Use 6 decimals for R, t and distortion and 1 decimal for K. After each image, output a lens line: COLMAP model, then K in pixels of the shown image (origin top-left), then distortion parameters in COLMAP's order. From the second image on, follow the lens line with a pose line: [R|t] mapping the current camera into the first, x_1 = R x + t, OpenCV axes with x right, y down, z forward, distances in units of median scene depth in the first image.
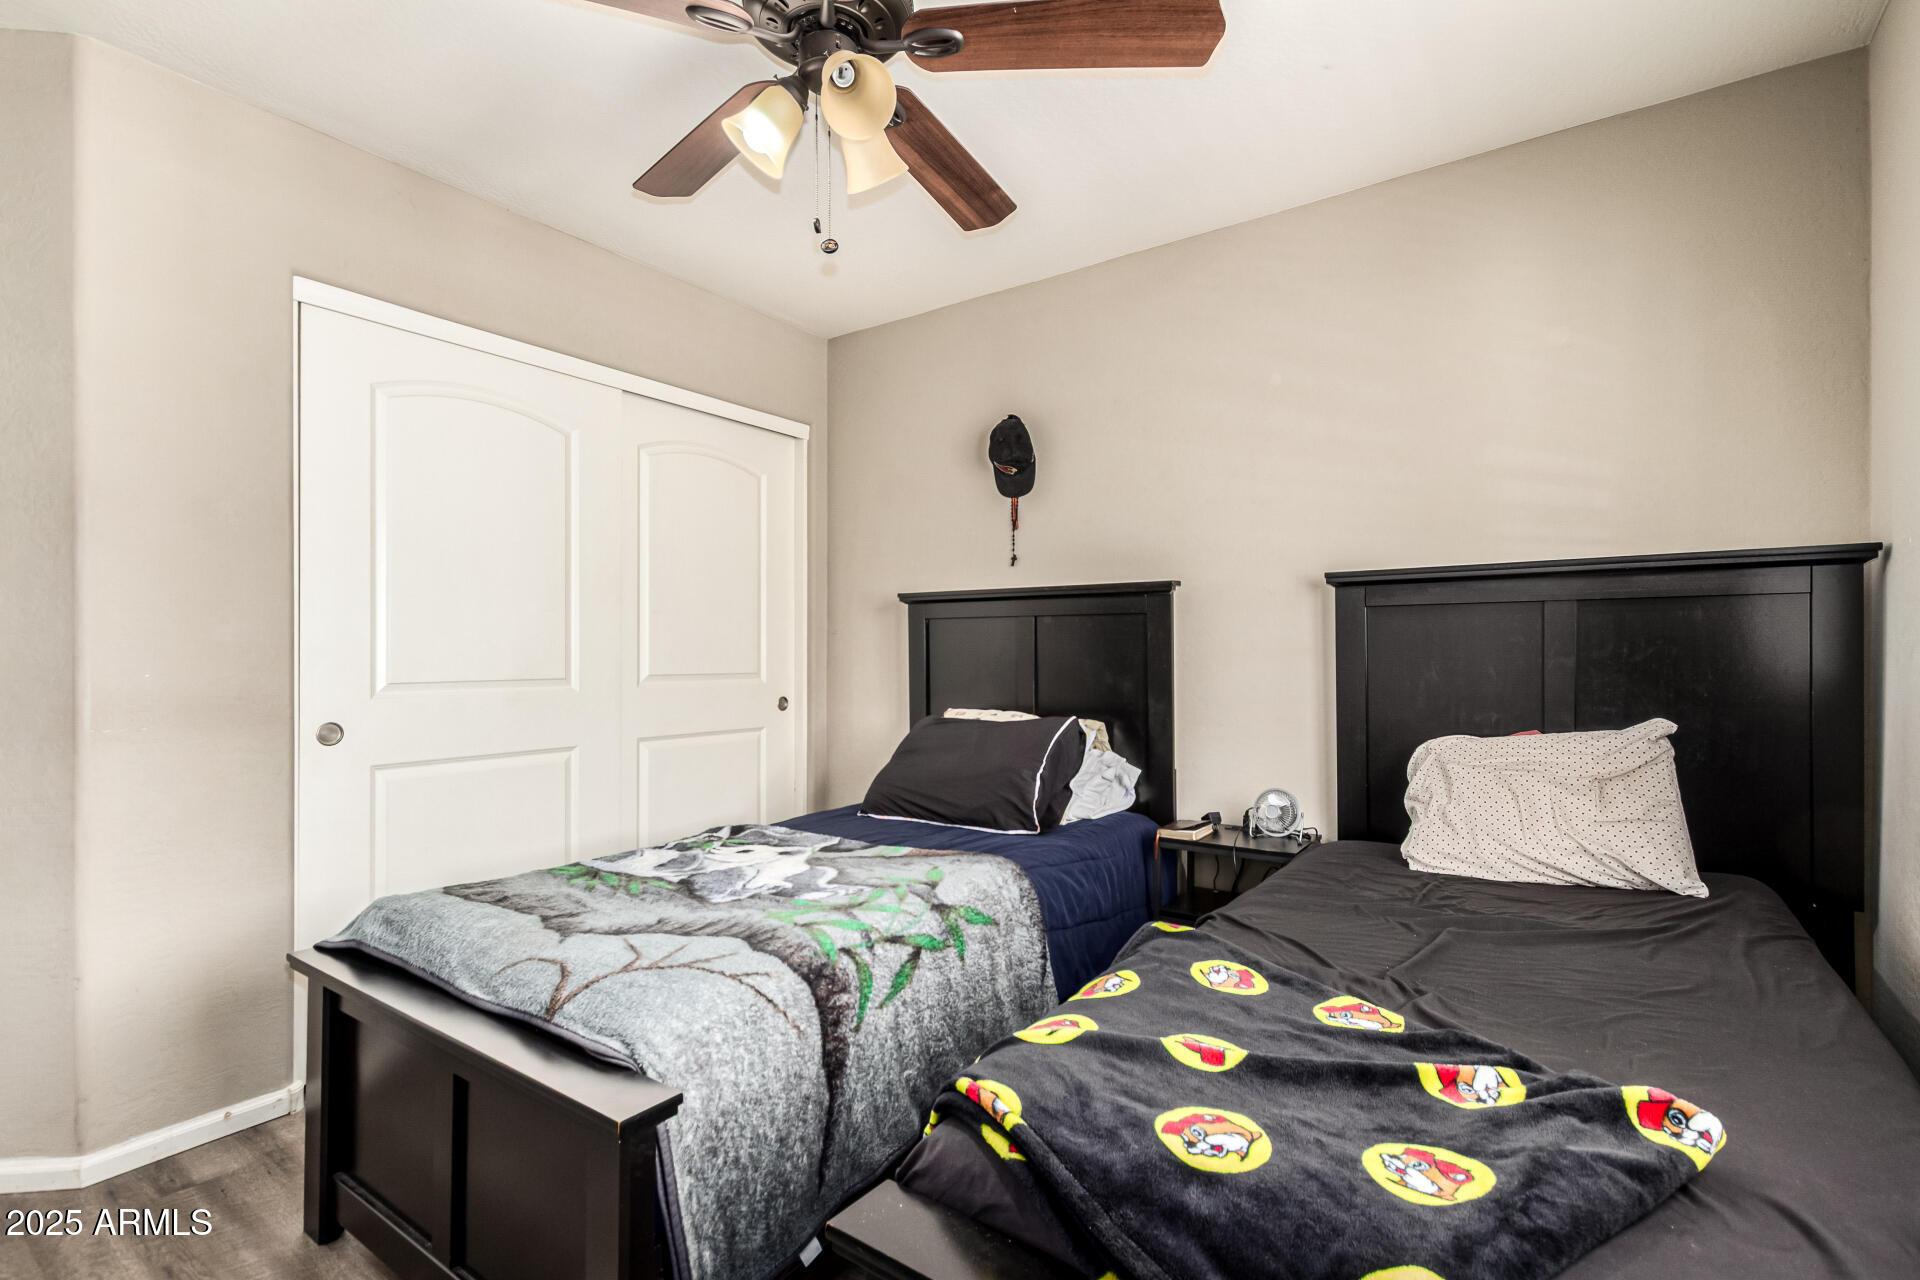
lens RADIAL K [[888.2, 0, 955.5], [0, 888.2, 644.8], [0, 0, 1]] dist [0.014992, -0.000524]
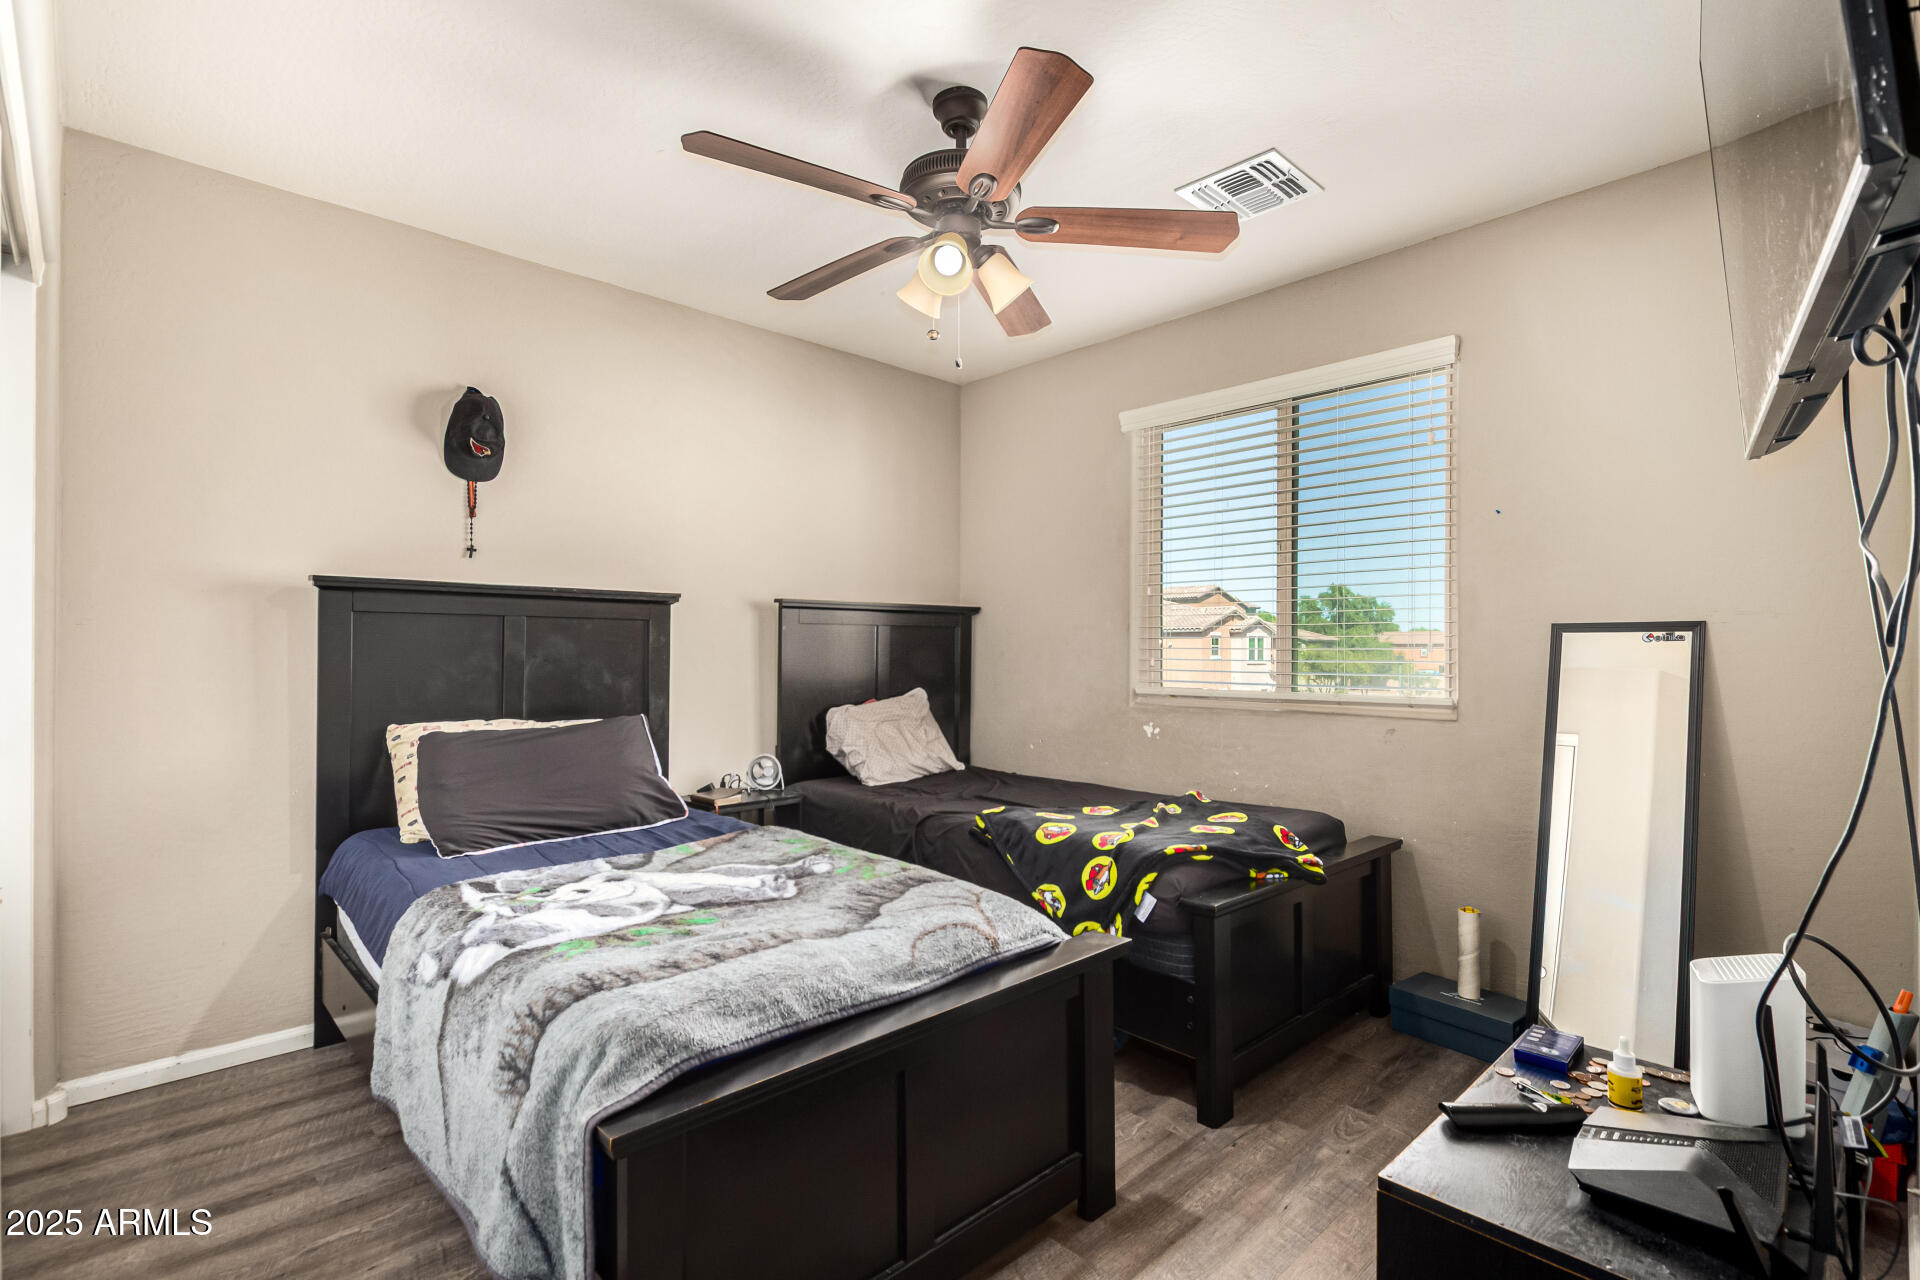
lens RADIAL K [[898.6, 0, 960.0], [0, 898.6, 640.0], [0, 0, 1]] dist [-0.034037, -0.000494]
pose [[0.178993, 0.018556, 0.983675, -1.119433], [-0.001575, 0.999826, -0.018574, 0.013968], [-0.983849, 0.001775, 0.178991, 0.563702]]
